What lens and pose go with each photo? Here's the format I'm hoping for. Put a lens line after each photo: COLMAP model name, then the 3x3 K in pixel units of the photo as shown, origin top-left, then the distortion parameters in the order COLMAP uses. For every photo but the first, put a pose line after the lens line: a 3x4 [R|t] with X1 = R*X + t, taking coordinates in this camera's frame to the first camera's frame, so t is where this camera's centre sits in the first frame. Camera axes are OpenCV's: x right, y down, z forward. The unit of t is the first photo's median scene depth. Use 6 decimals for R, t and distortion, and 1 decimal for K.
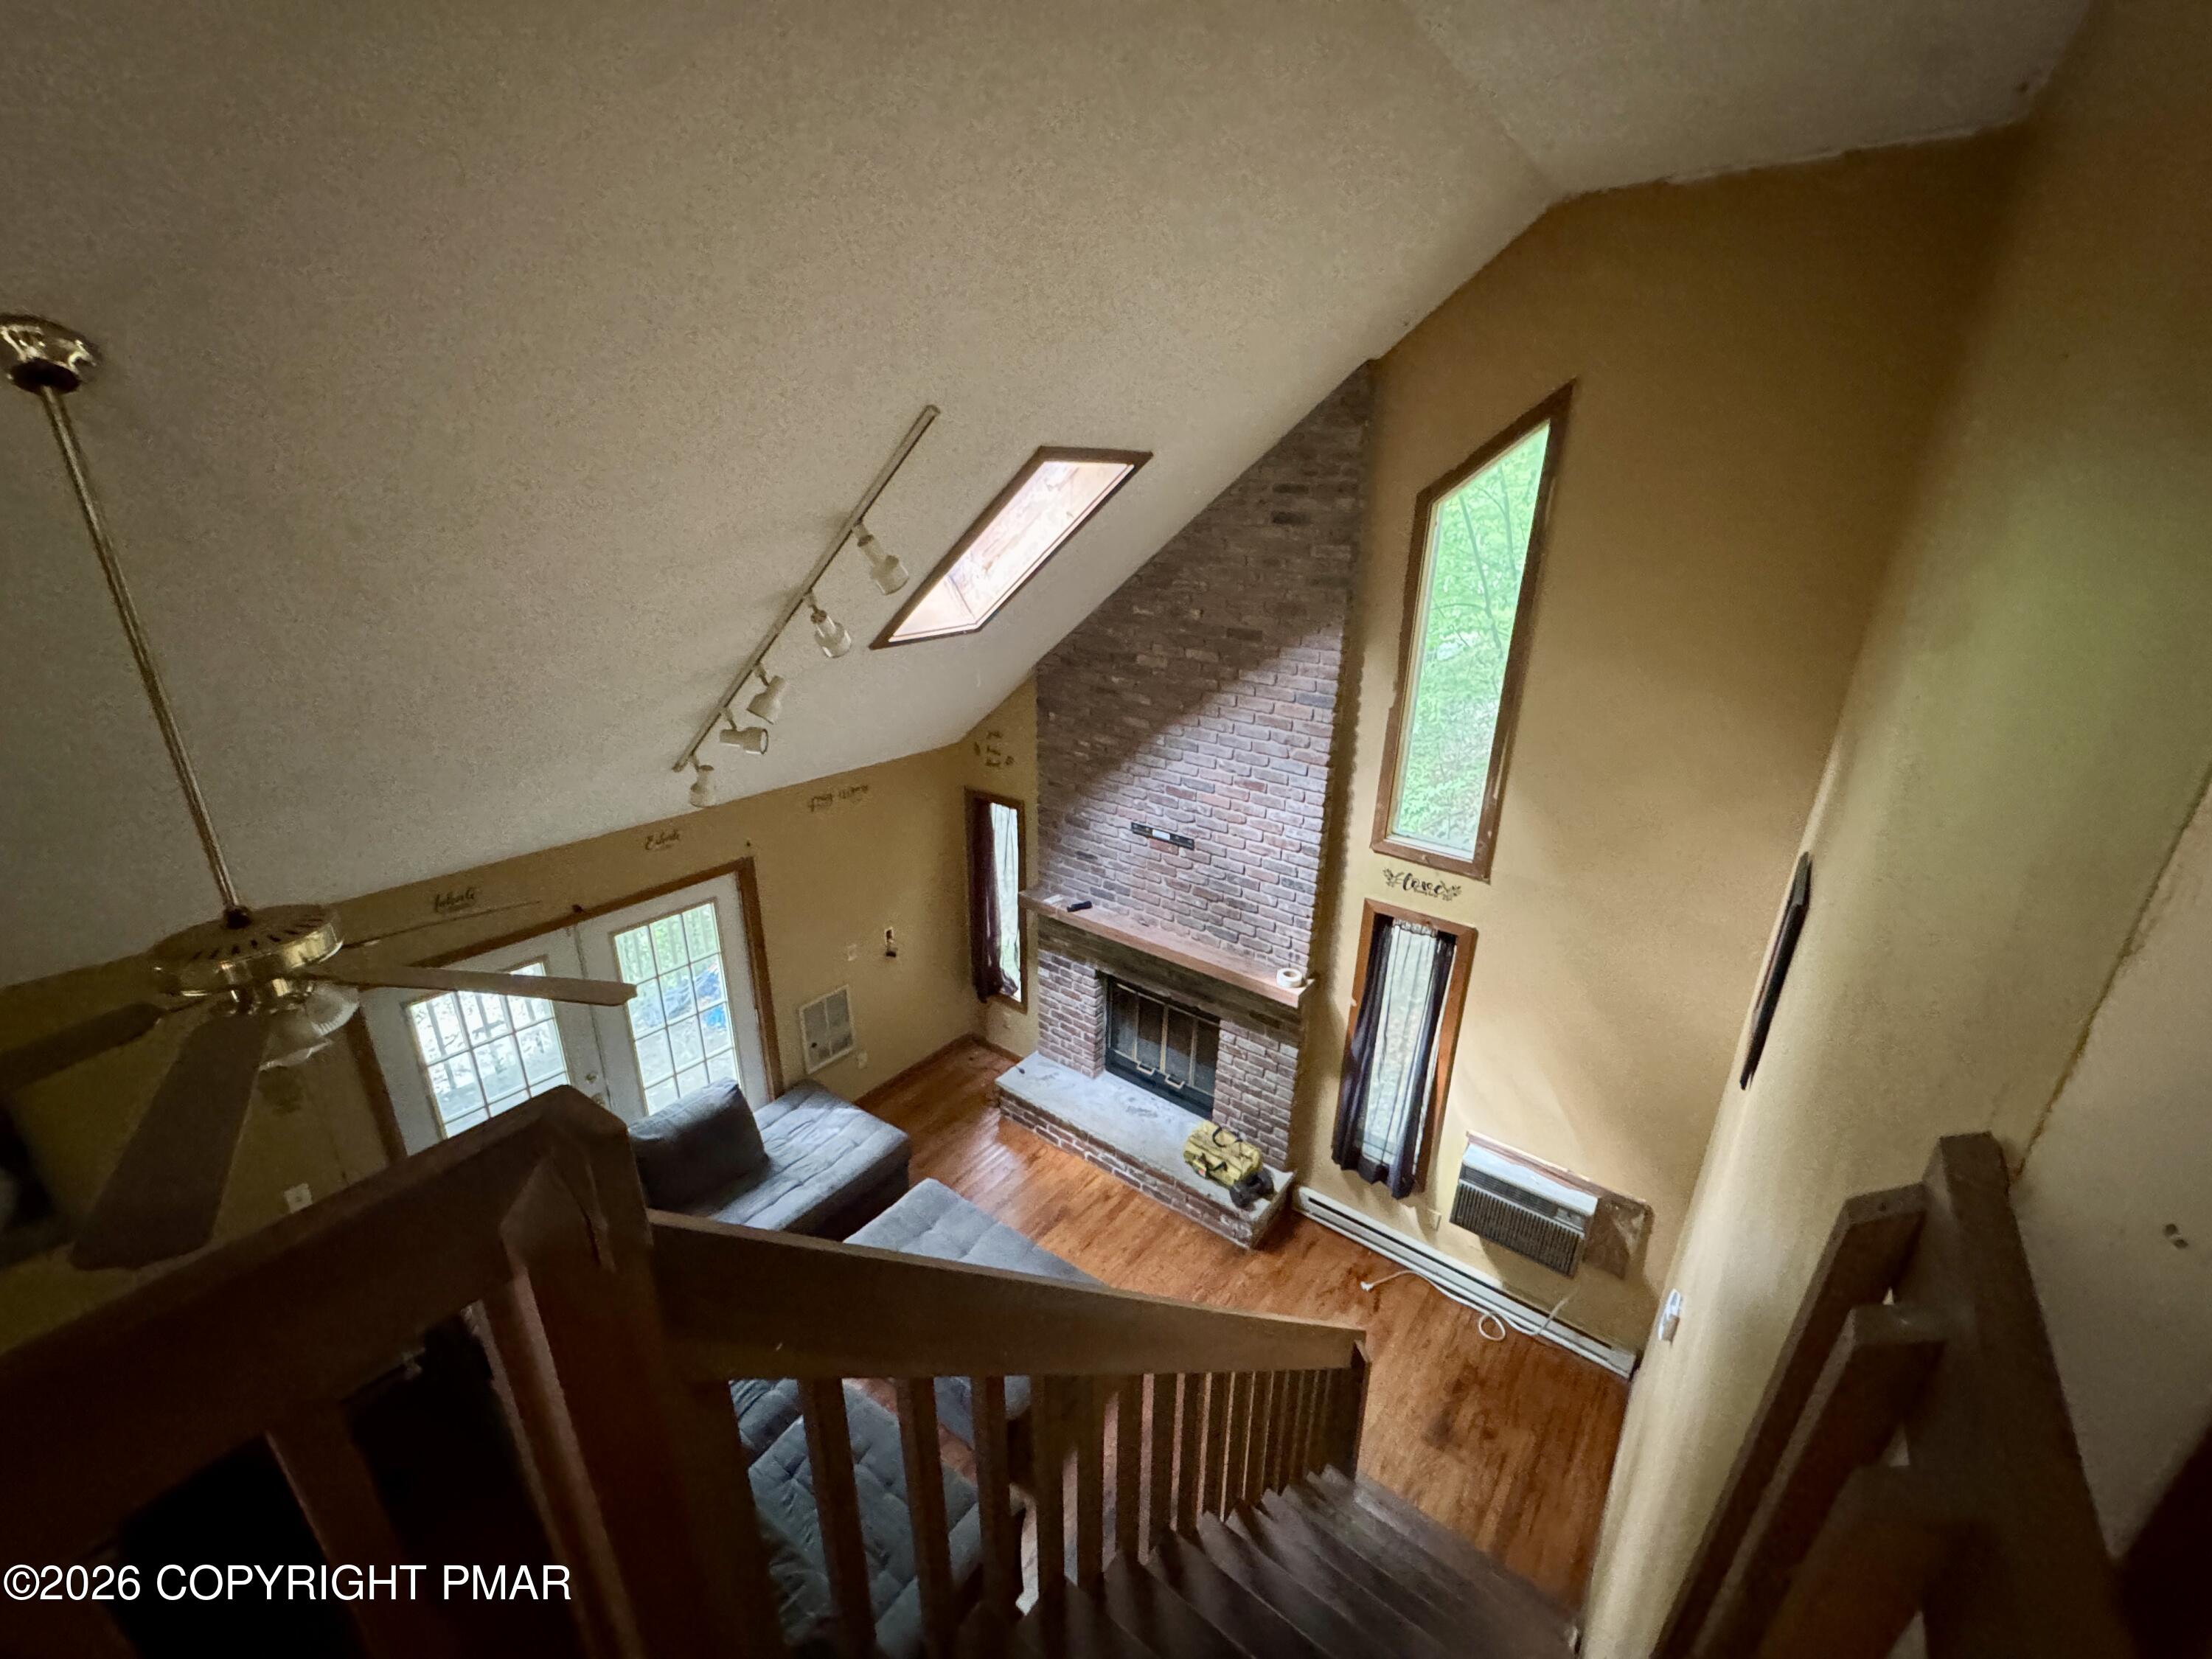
lens RADIAL K [[882.9, 0, 1098.7], [0, 882.9, 833.6], [0, 0, 1]] dist [-0.004665, 0.000614]
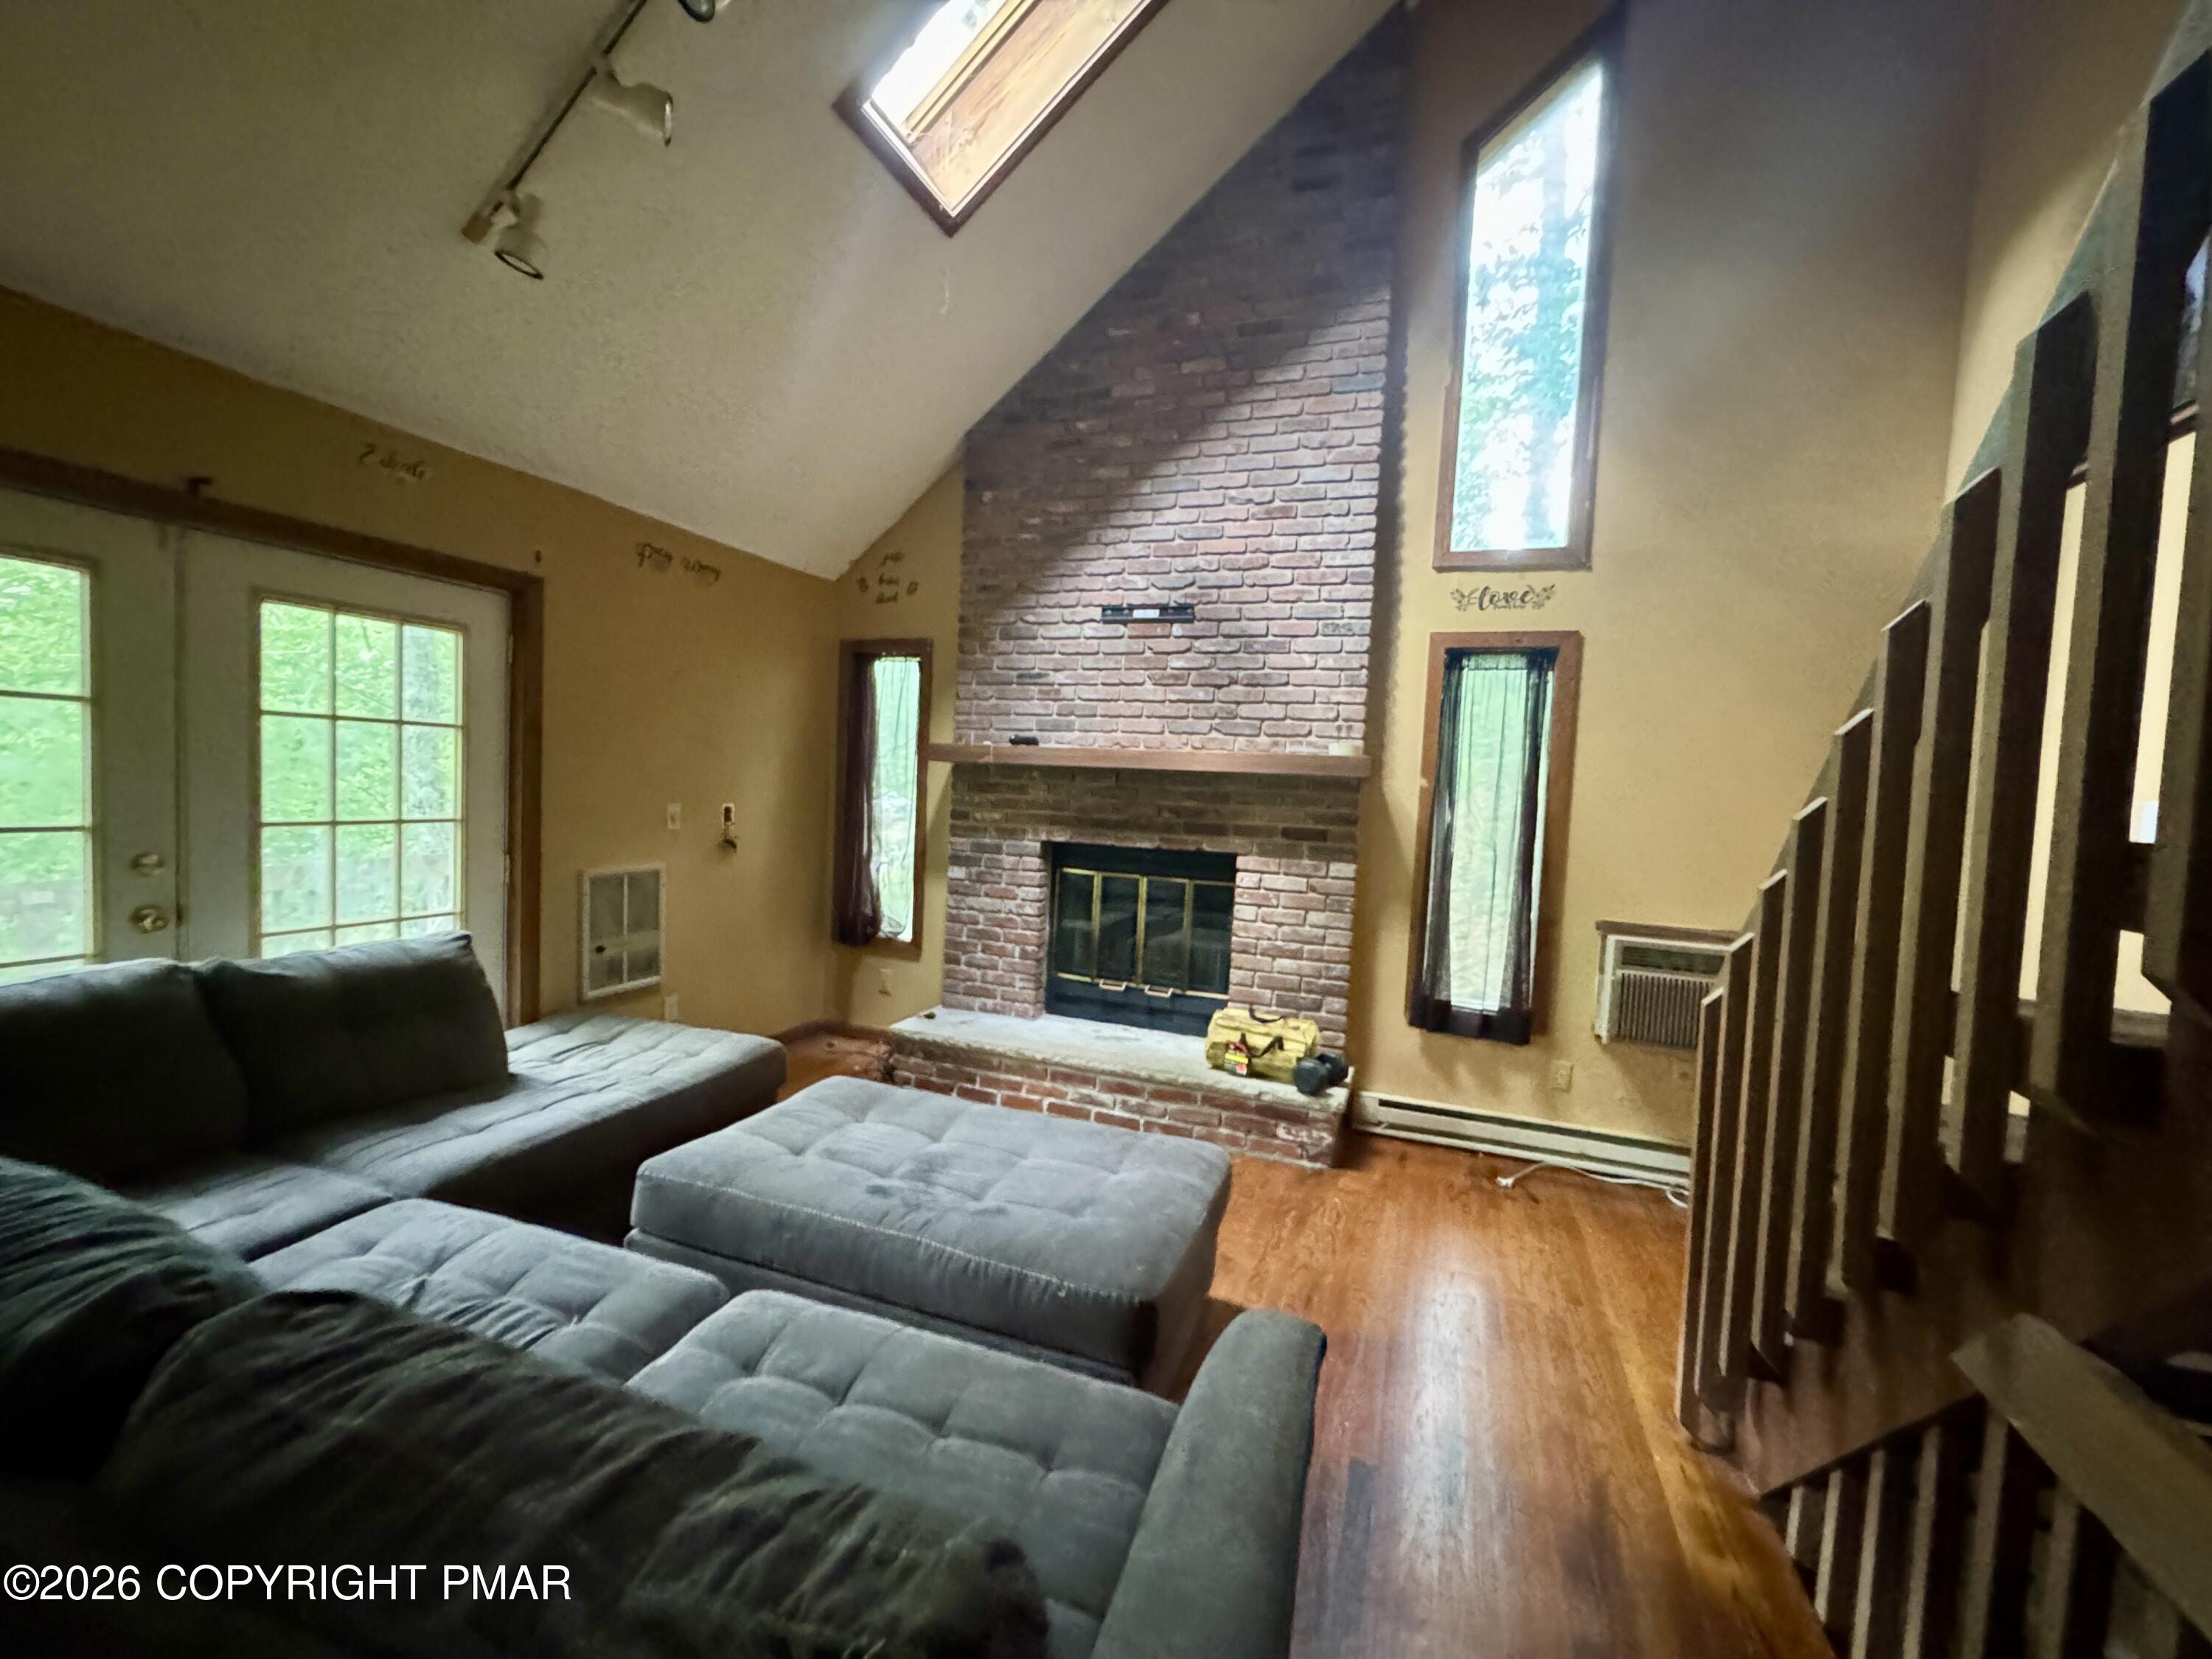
lens RADIAL K [[882.9, 0, 1099.0], [0, 882.9, 834.9], [0, 0, 1]] dist [-0.004665, 0.000614]
pose [[0.956860, 0.012788, 0.290269, -0.188954], [0.071085, 0.958367, -0.276550, 0.394309], [-0.281720, 0.285253, 0.916114, 0.358123]]
